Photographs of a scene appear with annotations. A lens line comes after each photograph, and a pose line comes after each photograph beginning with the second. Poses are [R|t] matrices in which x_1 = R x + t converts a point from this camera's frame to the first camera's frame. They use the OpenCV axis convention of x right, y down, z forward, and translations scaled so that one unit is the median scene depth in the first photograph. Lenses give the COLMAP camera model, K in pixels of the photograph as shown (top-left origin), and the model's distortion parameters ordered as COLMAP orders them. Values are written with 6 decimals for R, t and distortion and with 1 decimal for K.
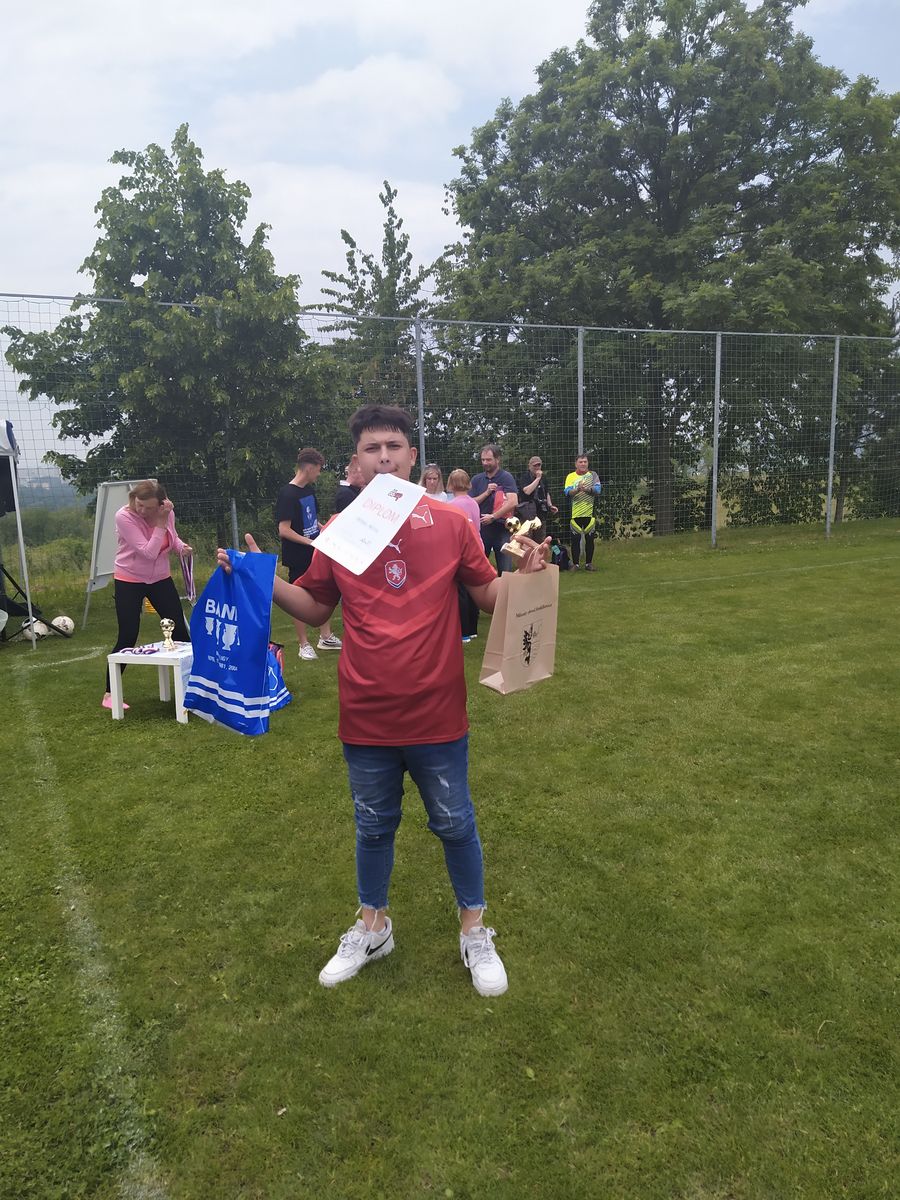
lens RADIAL K [[987.1, 0, 450.1], [0, 987.1, 655.7], [0, 0, 1]] dist [0.032520, -0.009833]
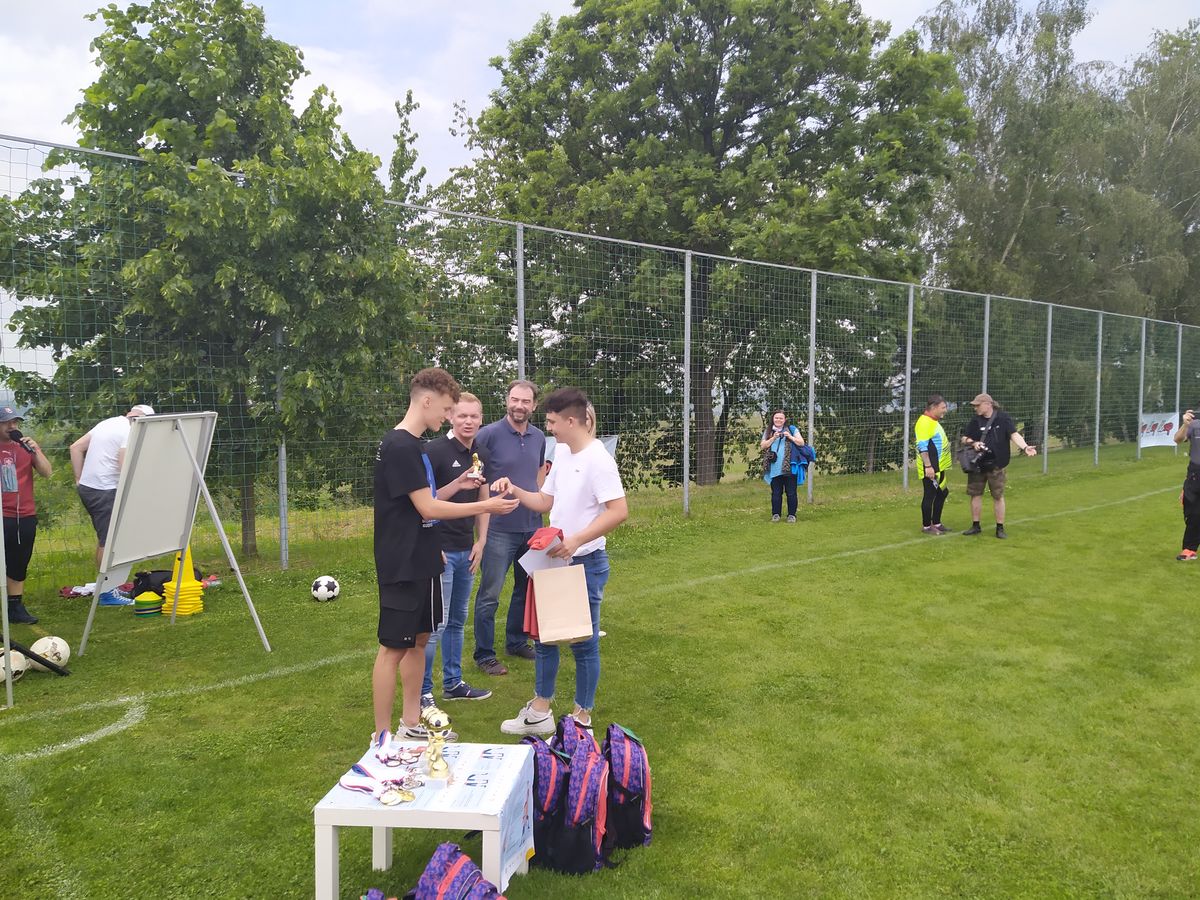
lens RADIAL K [[952.9, 0, 600.0], [0, 952.9, 450.0], [0, 0, 1]] dist [0.132894, -0.201897]
pose [[0.966835, 0.018114, 0.254760, -0.119808], [0.018312, 0.989998, -0.139886, -0.033521], [-0.254746, 0.139912, 0.956833, 0.185006]]
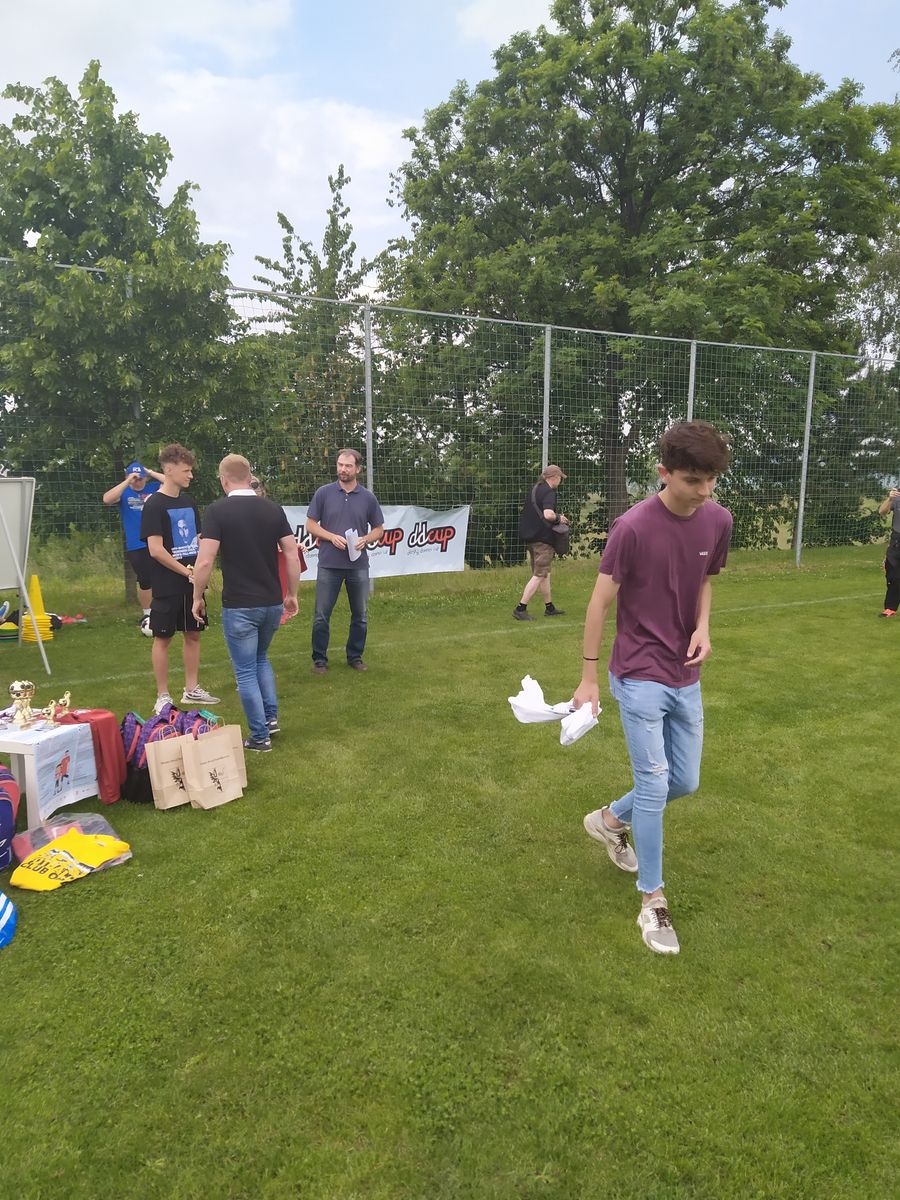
lens RADIAL K [[961.9, 0, 469.8], [0, 961.9, 673.8], [0, 0, 1]] dist [-0.006359, 0.000500]
pose [[0.994919, 0.018229, 0.099012, -0.014569], [-0.019485, 0.999741, 0.011733, -0.019570], [-0.098773, -0.013602, 0.995017, 0.106790]]
